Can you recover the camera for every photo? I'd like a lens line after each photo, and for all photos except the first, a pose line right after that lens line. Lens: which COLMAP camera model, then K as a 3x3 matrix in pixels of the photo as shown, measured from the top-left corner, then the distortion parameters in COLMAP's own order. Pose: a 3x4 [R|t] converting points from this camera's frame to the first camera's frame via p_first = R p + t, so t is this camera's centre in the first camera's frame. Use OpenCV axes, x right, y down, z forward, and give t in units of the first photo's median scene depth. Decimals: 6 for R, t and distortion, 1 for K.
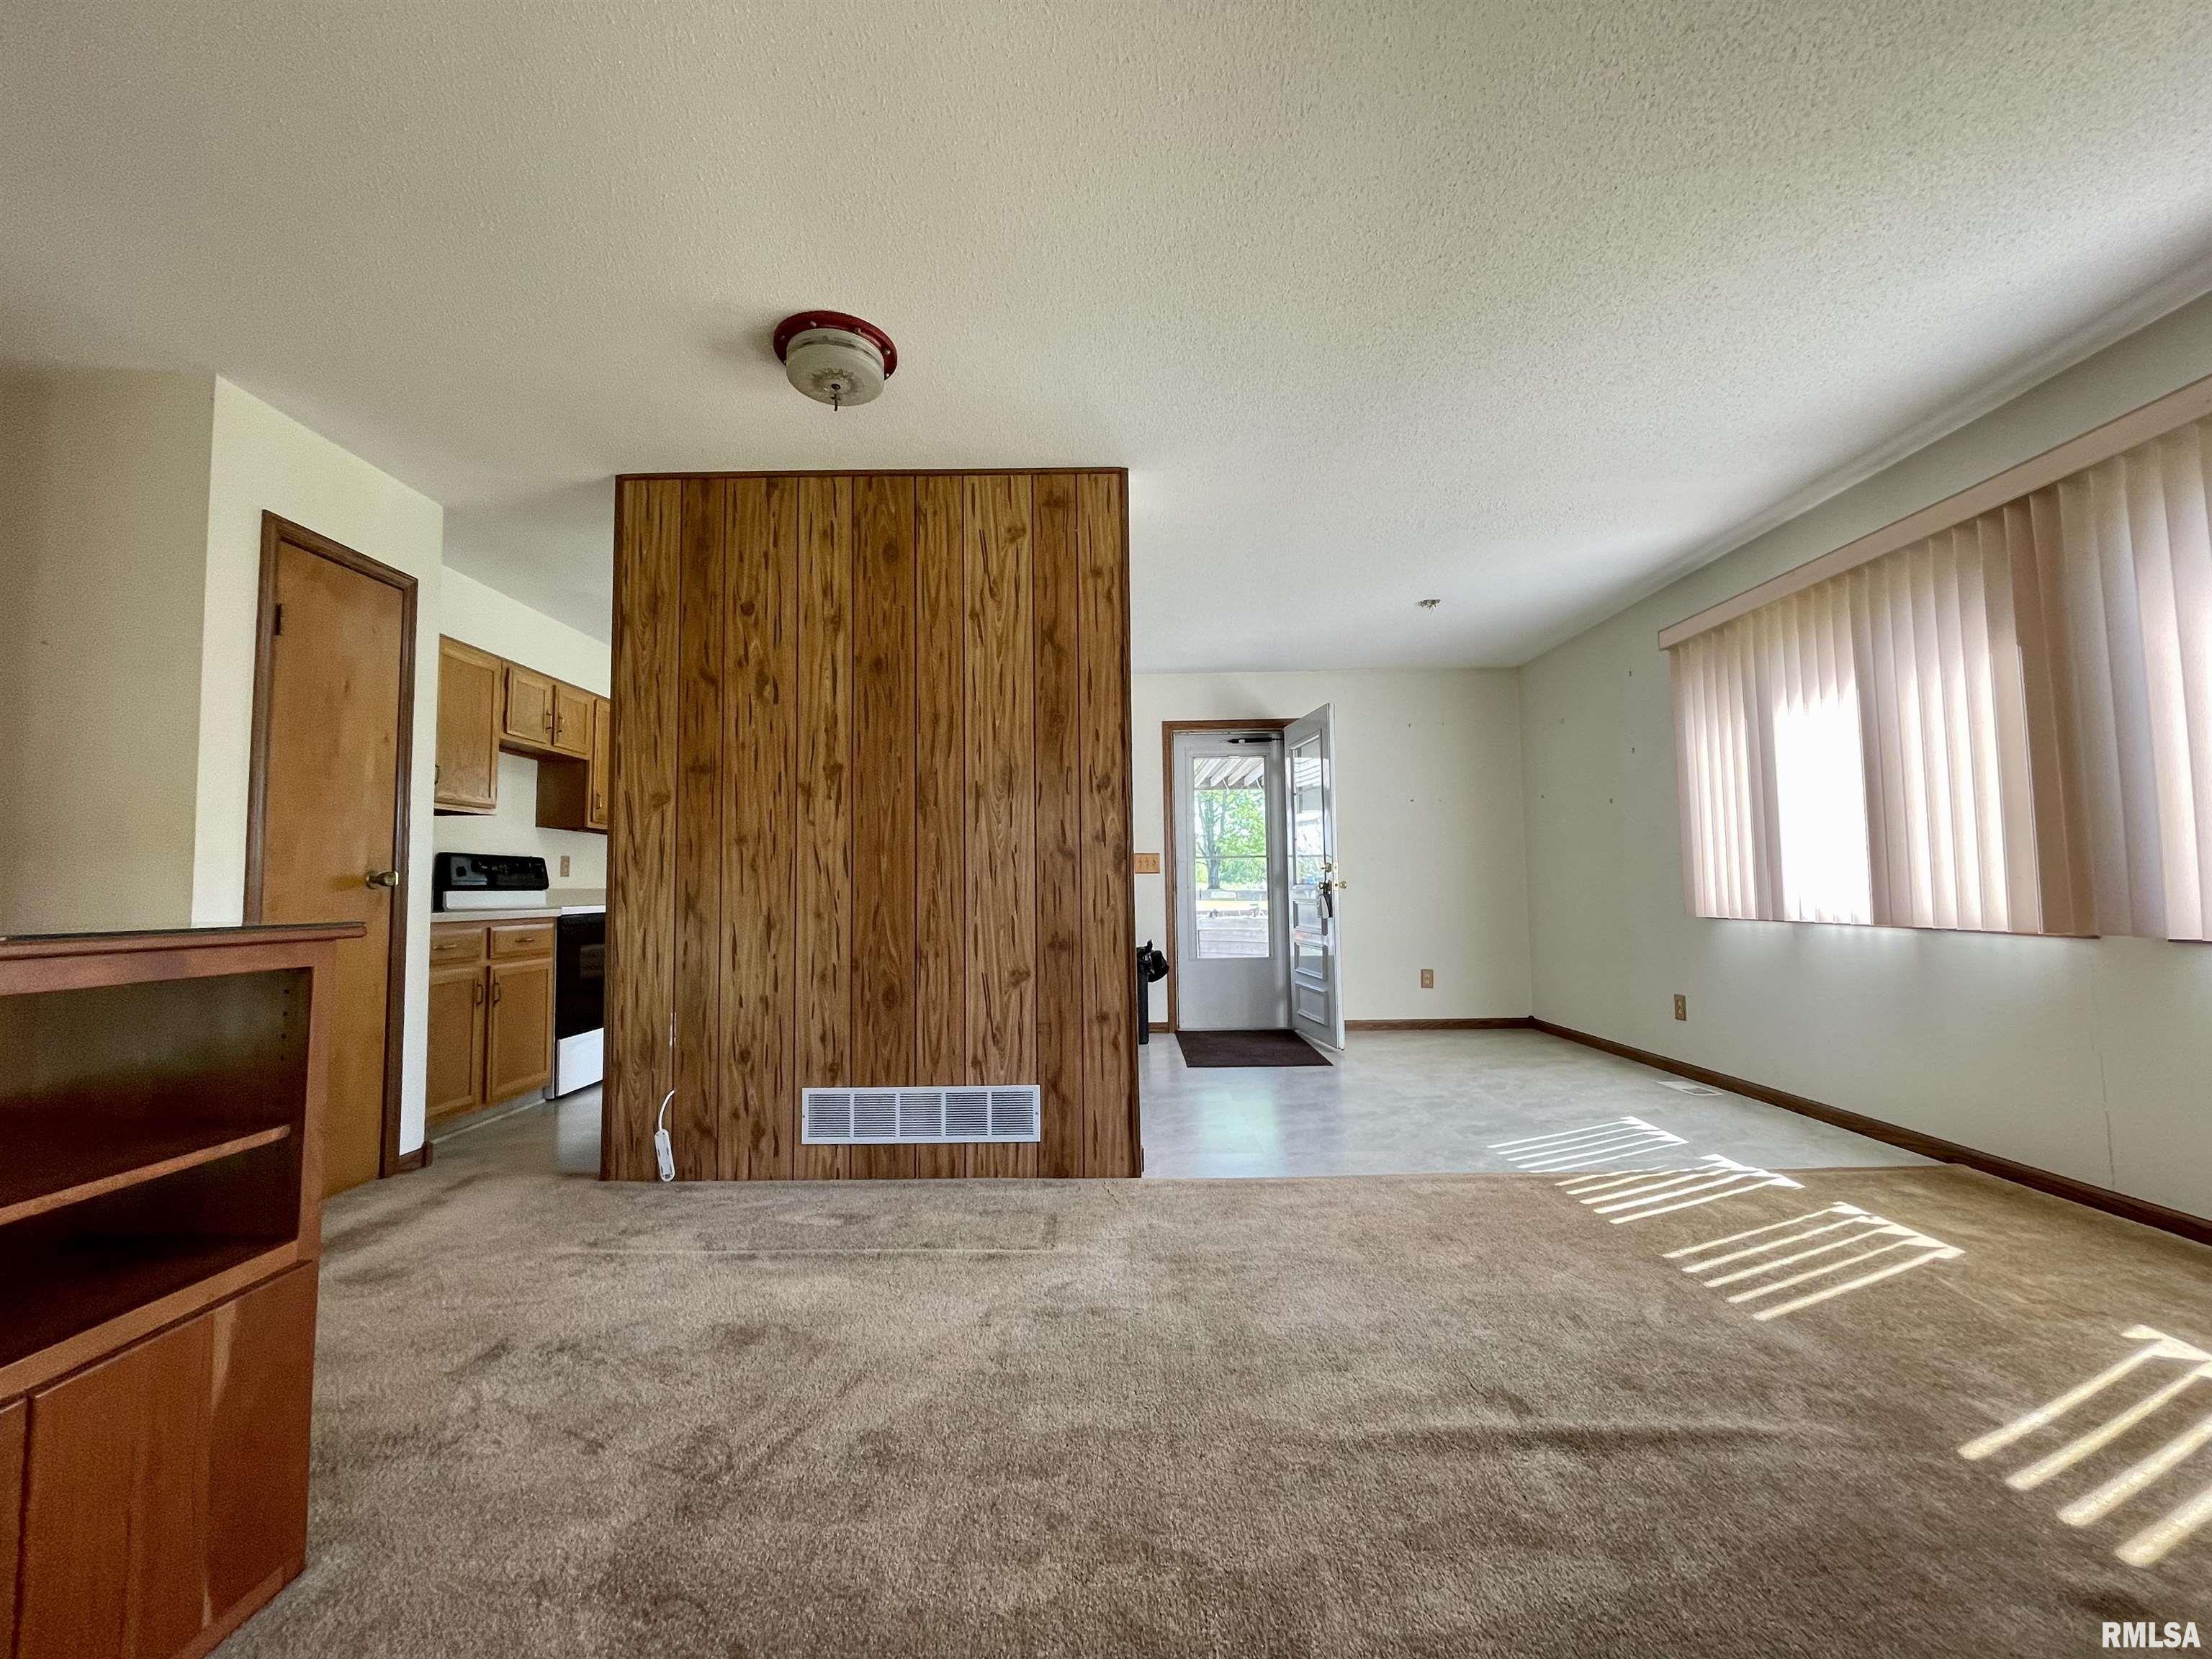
lens RADIAL K [[891.8, 0, 1114.2], [0, 891.8, 834.4], [0, 0, 1]] dist [-0.001163, 0.000040]
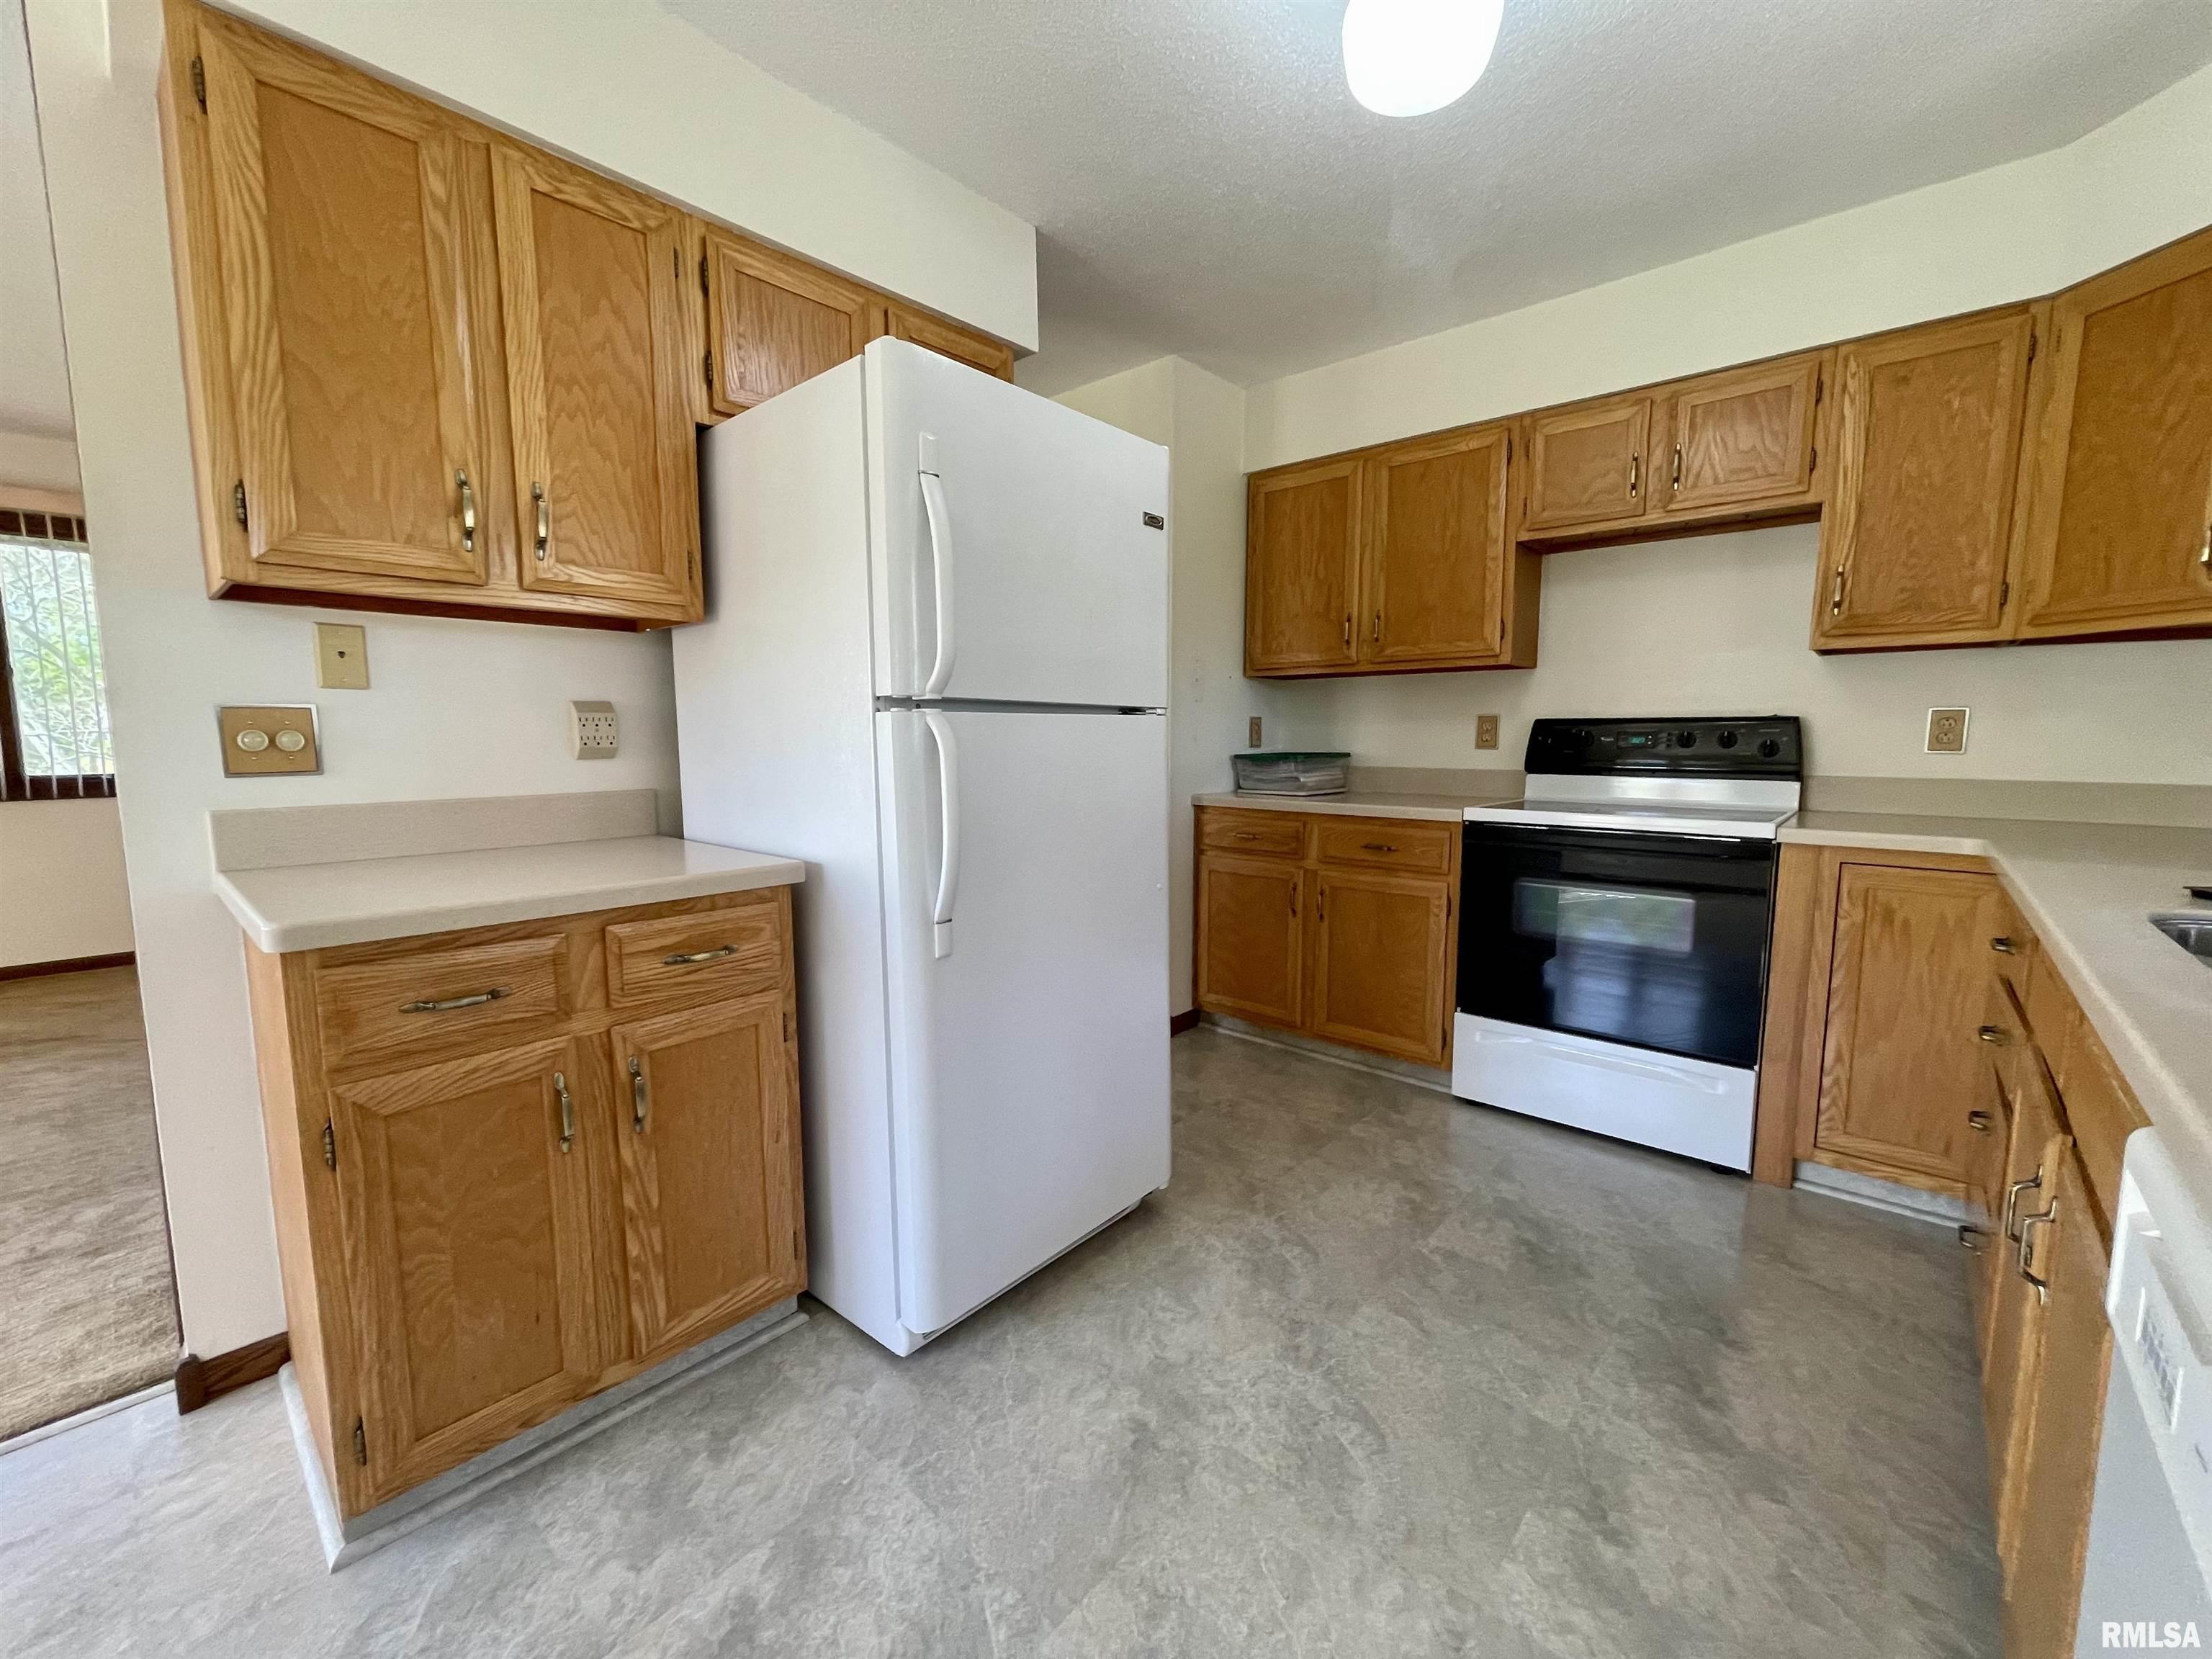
lens RADIAL K [[891.8, 0, 1103.6], [0, 891.8, 831.3], [0, 0, 1]] dist [-0.001163, 0.000040]
pose [[-0.676705, 0.091060, -0.730601, 0.017209], [0.050013, 0.995715, 0.077779, 0.051218], [0.734553, 0.016094, -0.678360, 1.731098]]
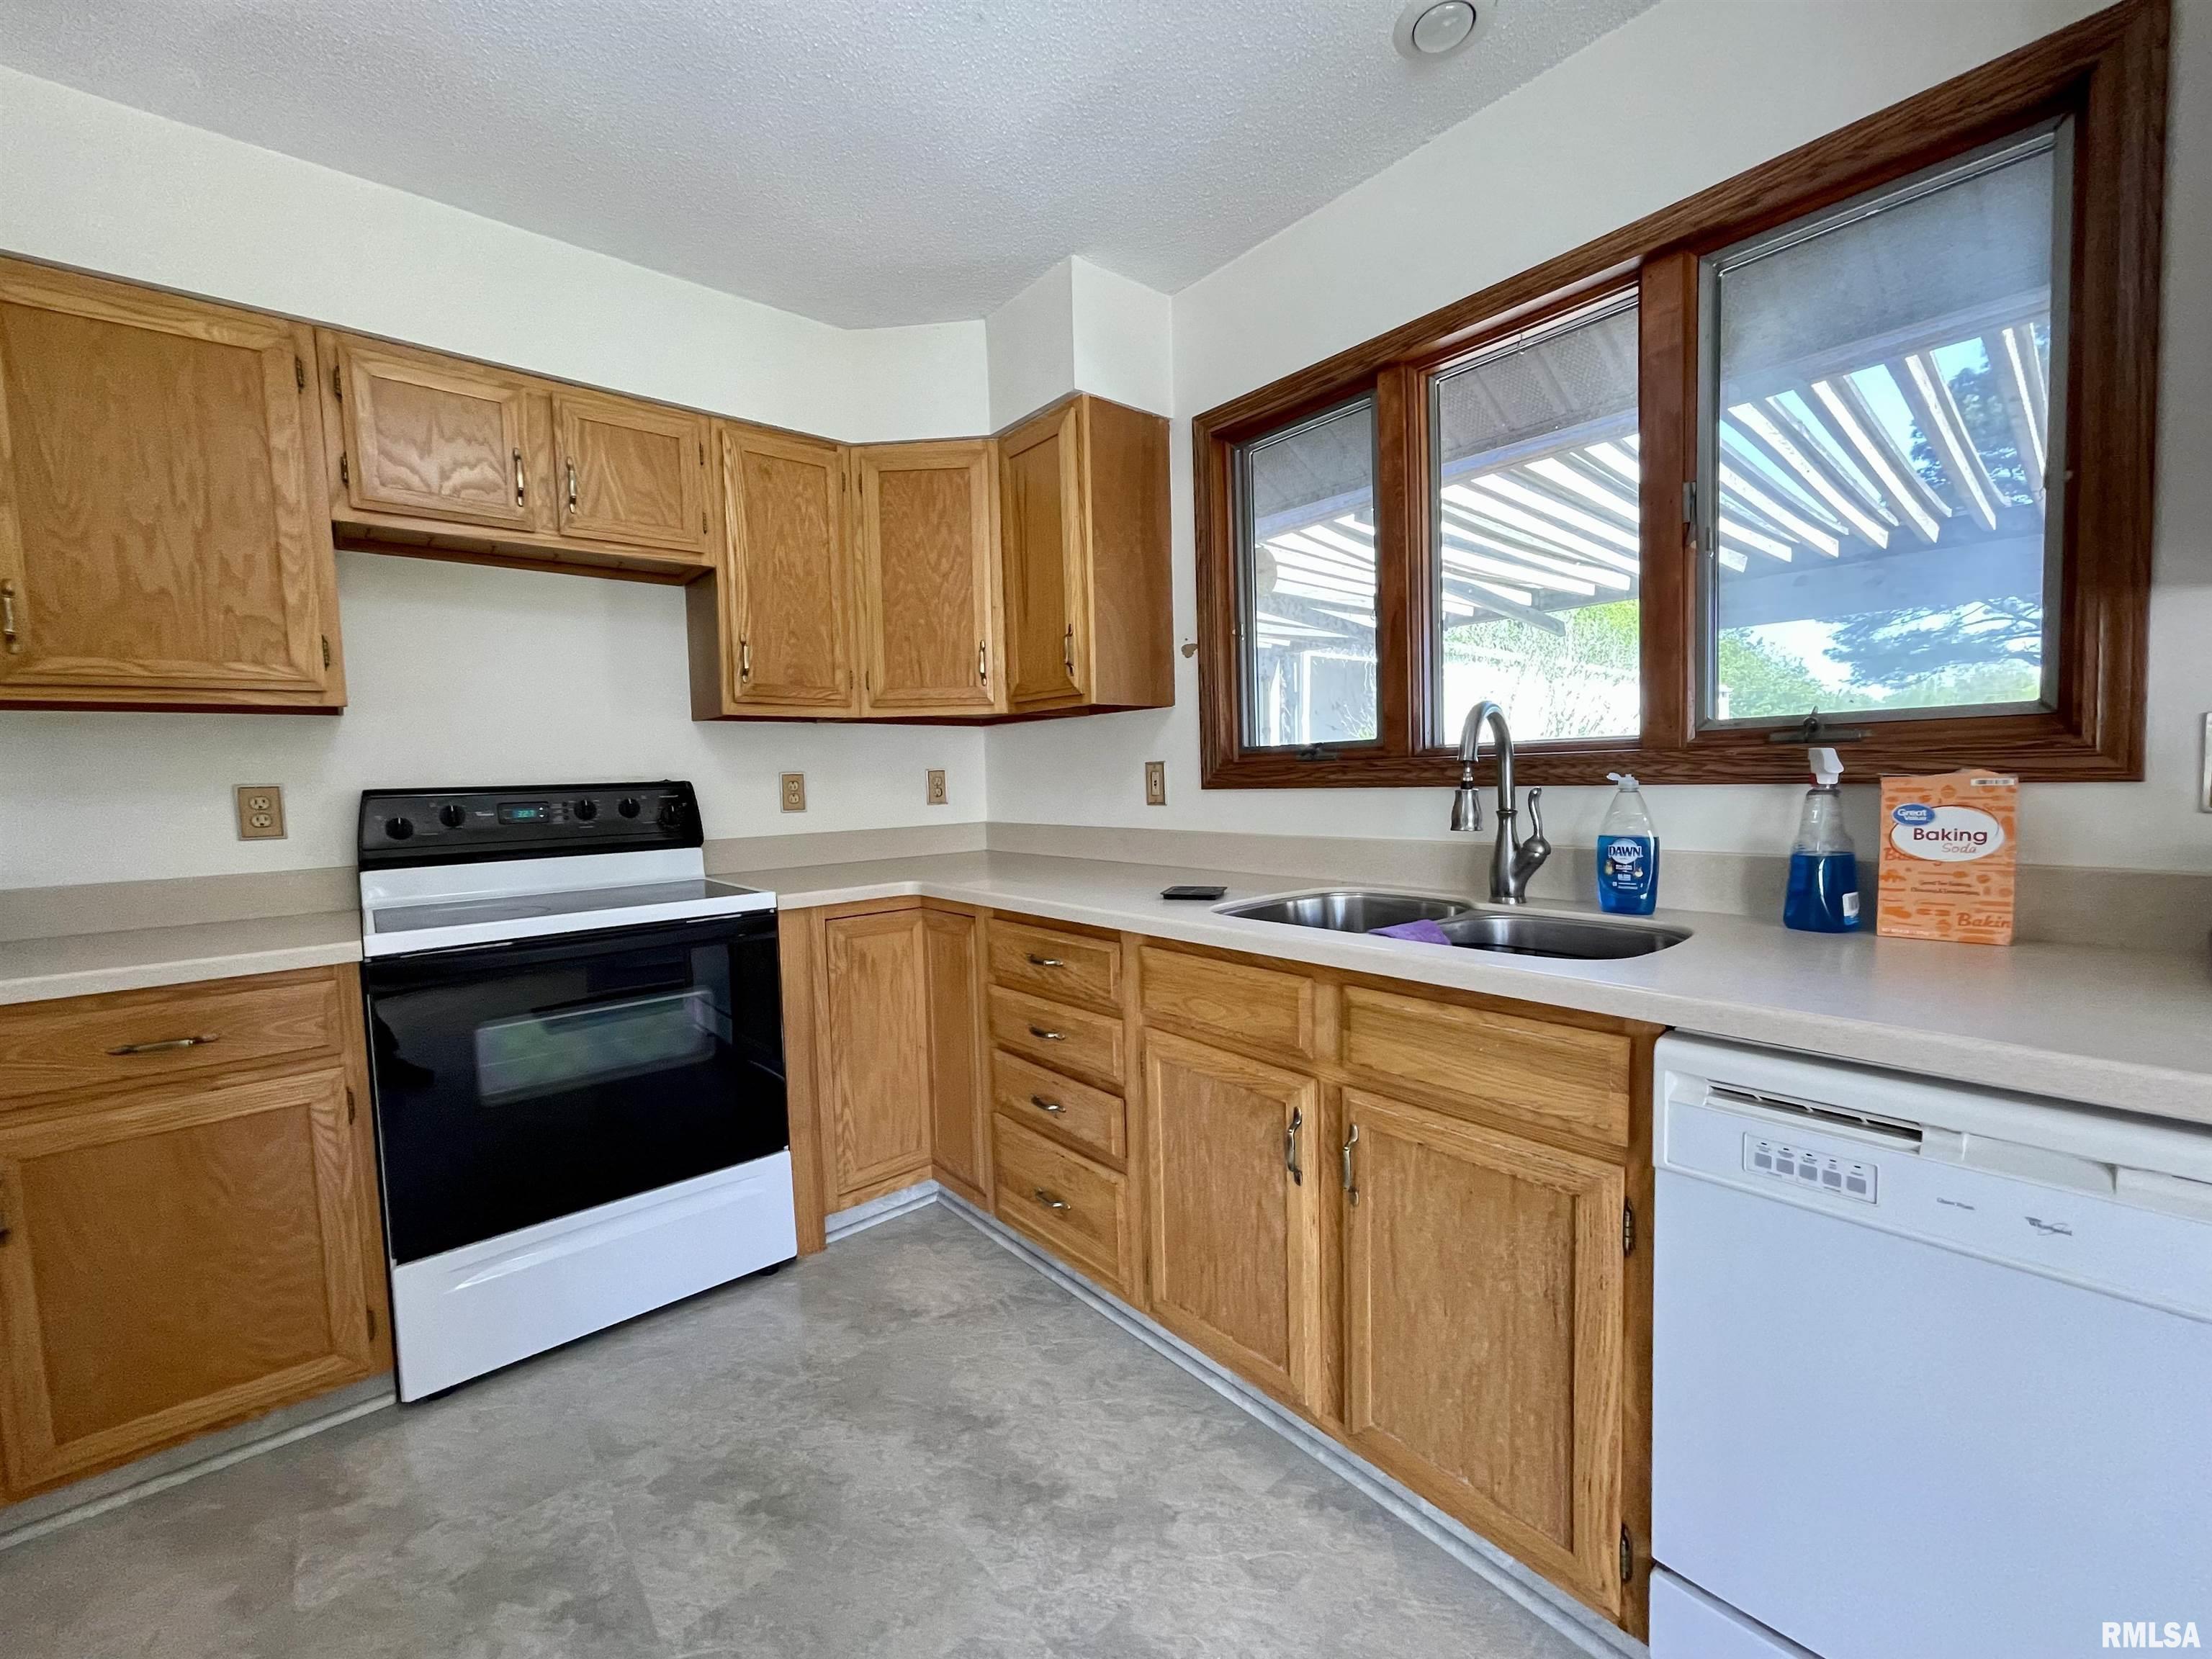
lens RADIAL K [[891.8, 0, 1099.4], [0, 891.8, 833.2], [0, 0, 1]] dist [-0.001163, 0.000040]
pose [[0.634068, 0.045069, -0.771963, -0.176172], [0.066142, 0.991481, 0.112212, 0.021473], [0.770443, -0.122209, 0.625685, 1.409715]]
